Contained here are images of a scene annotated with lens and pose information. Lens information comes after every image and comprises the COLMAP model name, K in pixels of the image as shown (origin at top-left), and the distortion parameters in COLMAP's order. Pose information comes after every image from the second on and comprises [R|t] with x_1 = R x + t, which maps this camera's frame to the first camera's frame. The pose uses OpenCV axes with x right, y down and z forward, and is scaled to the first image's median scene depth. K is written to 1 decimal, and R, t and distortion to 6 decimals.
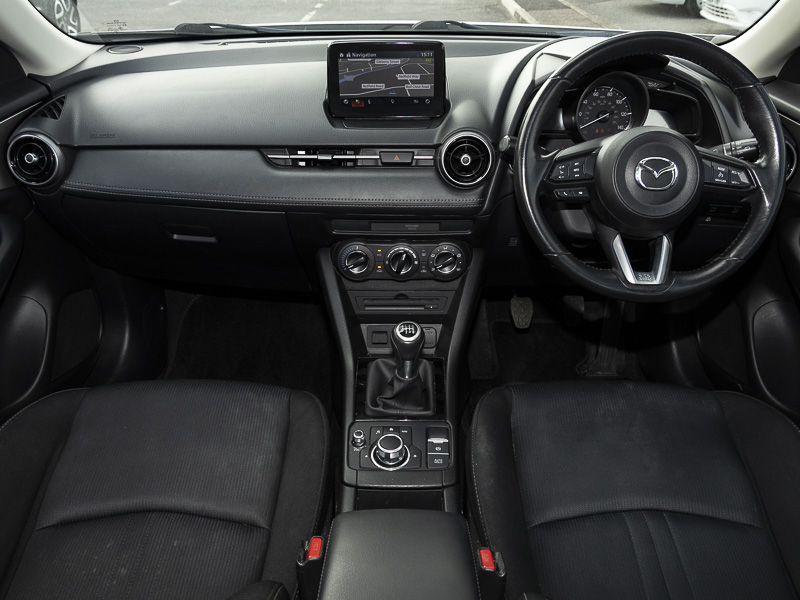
lens RADIAL K [[633.4, 0, 400.0], [0, 633.4, 300.0], [0, 0, 1]] dist [-0.004898, -0.001135]
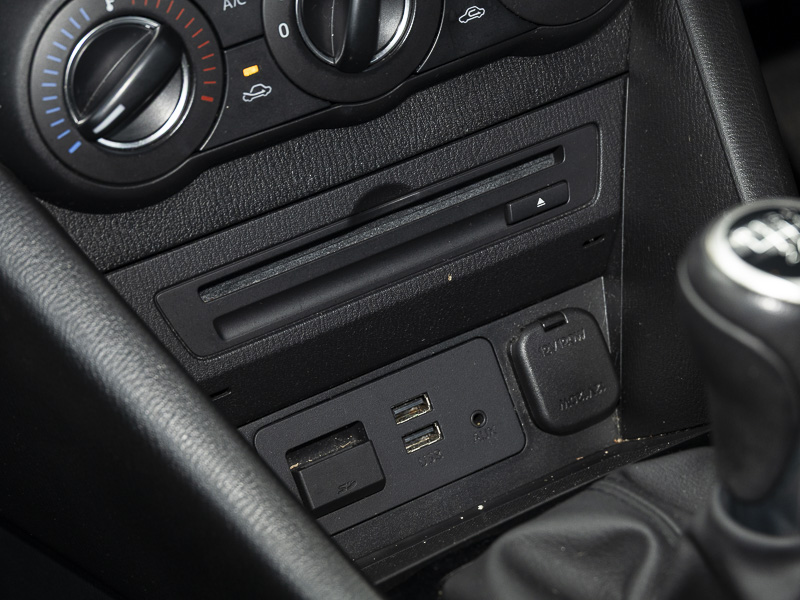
lens RADIAL K [[2702.3, 0, 400.0], [0, 2702.3, 300.0], [0, 0, 1]] dist [-0.064057, -0.251217]
pose [[0.855388, -0.350044, 0.381813, -0.317520], [0.370929, 0.928442, 0.020186, 0.007352], [-0.361558, 0.124358, 0.924019, 0.319514]]
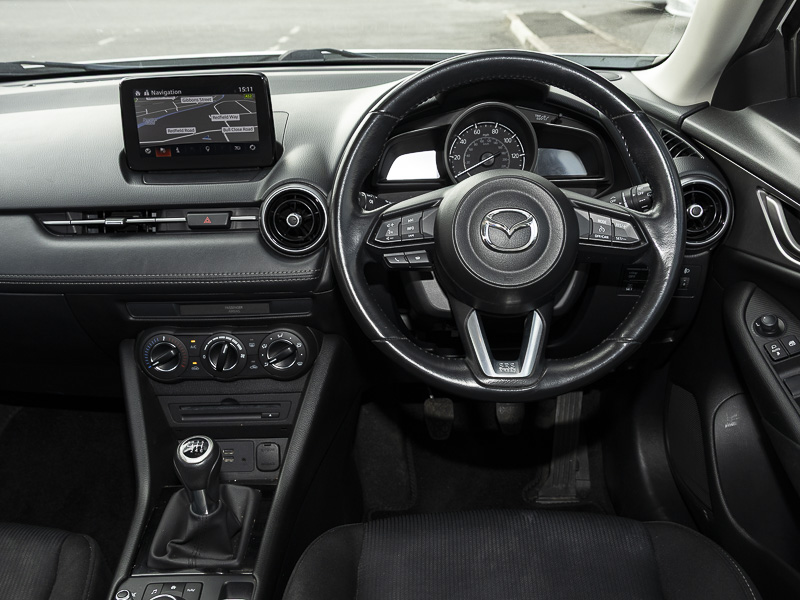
lens RADIAL K [[823.1, 0, 400.0], [0, 823.1, 300.0], [0, 0, 1]] dist [-0.025213, 0.024556]
pose [[0.999535, -0.026439, -0.015199, 0.237518], [0.024321, 0.991766, -0.125736, 0.002520], [0.018398, 0.125308, 0.991947, 0.029257]]
